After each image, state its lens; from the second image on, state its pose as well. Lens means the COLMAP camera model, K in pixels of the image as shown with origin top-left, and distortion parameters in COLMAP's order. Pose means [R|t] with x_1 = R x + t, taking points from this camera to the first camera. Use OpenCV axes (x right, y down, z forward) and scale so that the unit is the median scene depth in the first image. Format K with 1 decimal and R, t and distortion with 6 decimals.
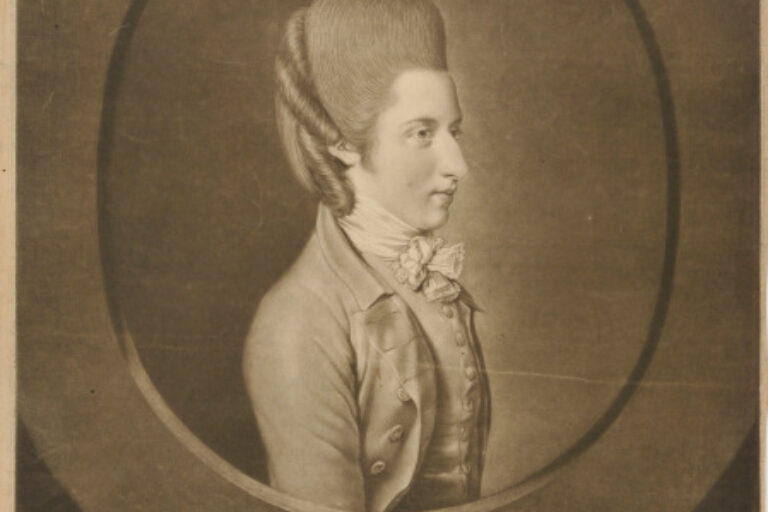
lens RADIAL K [[1132.7, 0, 384.0], [0, 1132.7, 256.0], [0, 0, 1]] dist [0.005678, 0.012060]
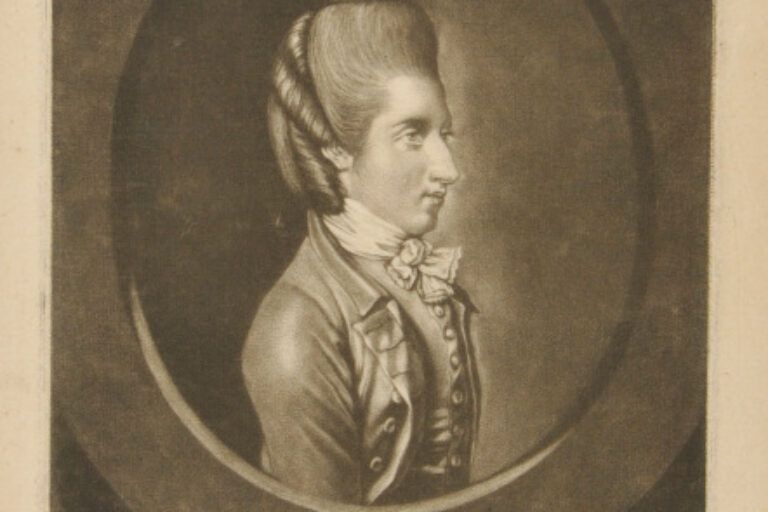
lens RADIAL K [[1628.1, 0, 384.0], [0, 1628.1, 256.0], [0, 0, 1]] dist [-0.005432, -0.010703]
pose [[0.999494, -0.024667, -0.020077, 0.034509], [0.024373, 0.999594, -0.014775, 0.018209], [0.020433, 0.014278, 0.999689, -0.443543]]
